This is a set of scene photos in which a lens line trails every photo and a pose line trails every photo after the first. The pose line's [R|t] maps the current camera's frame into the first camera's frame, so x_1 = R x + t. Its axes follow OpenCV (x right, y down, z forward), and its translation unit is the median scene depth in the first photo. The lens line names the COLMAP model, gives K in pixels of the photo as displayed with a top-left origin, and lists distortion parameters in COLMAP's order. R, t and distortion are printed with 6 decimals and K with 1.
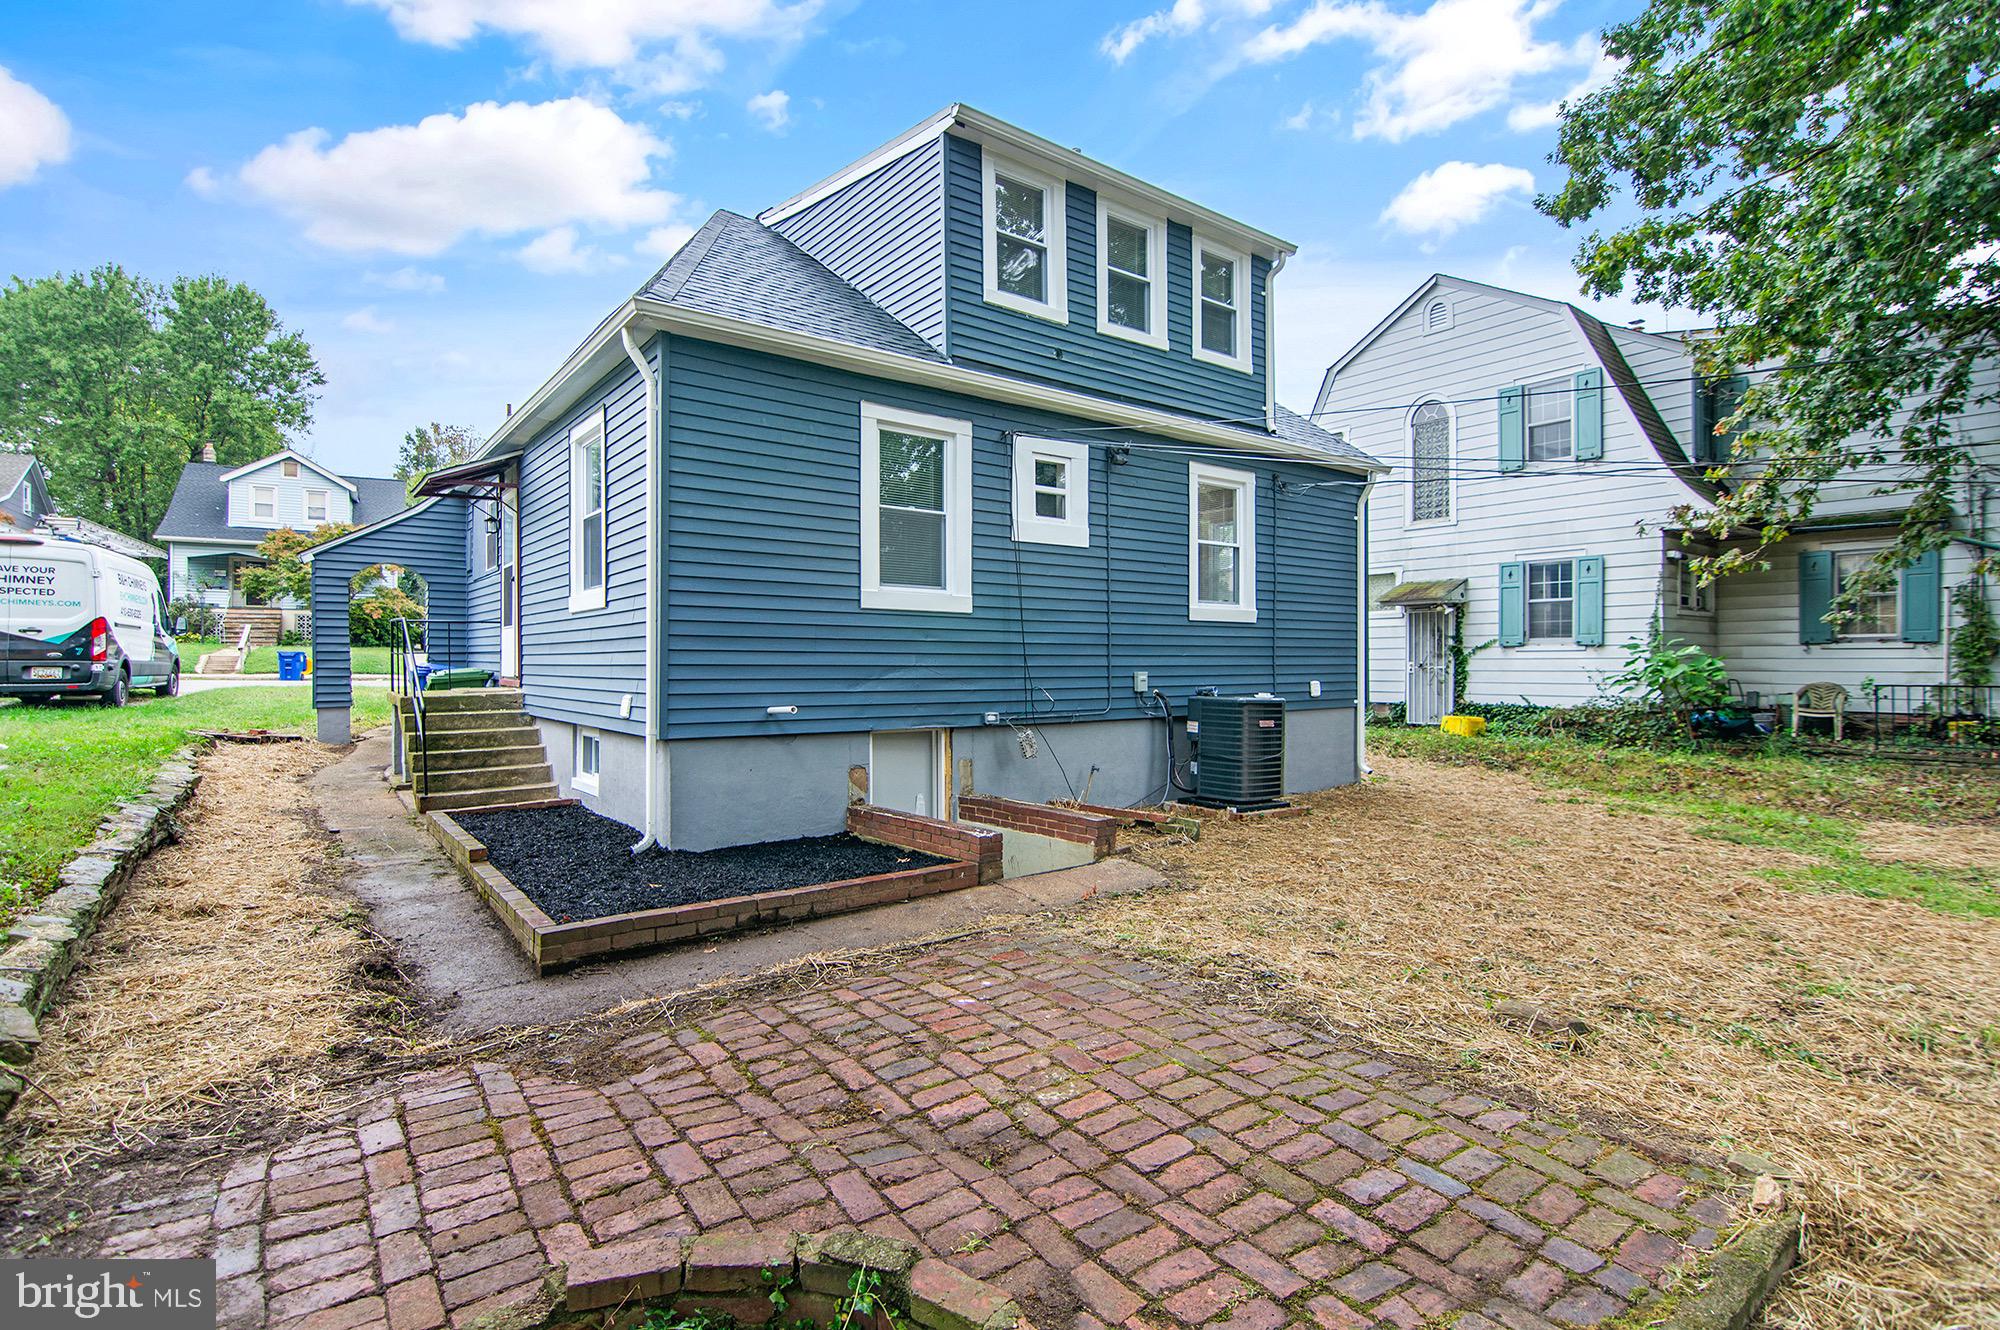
lens RADIAL K [[964.4, 0, 1000.0], [0, 964.4, 665.0], [0, 0, 1]] dist [0.000373, -0.000180]
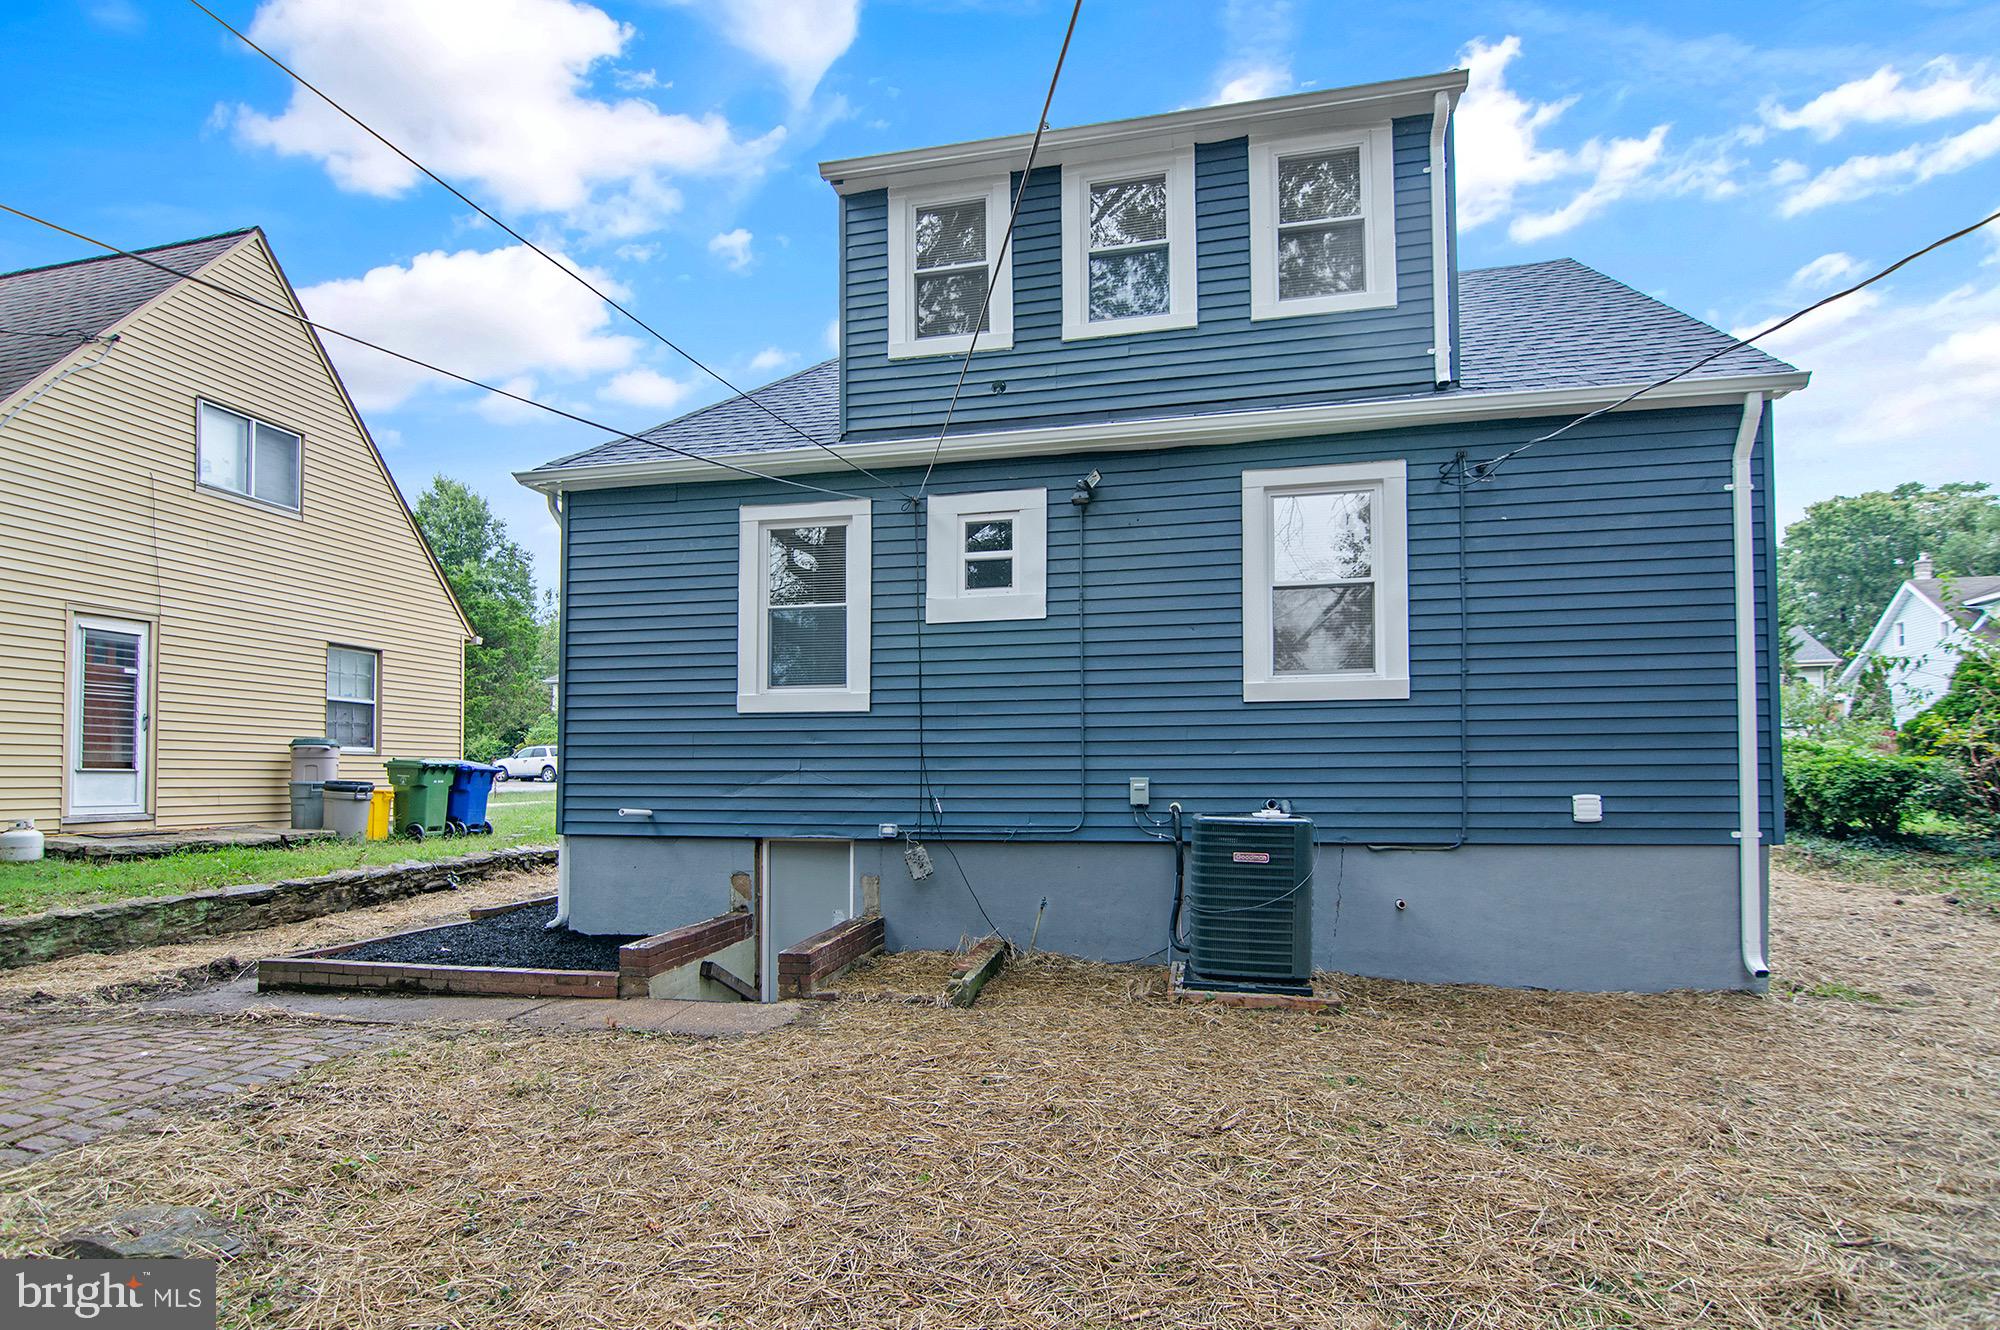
lens RADIAL K [[983.7, 0, 998.0], [0, 983.7, 757.7], [0, 0, 1]] dist [-0.005648, -0.000469]
pose [[0.648120, -0.022013, -0.761220, 0.718218], [0.001552, 0.999618, -0.027586, 0.013863], [0.761537, 0.016697, 0.647907, 0.488972]]
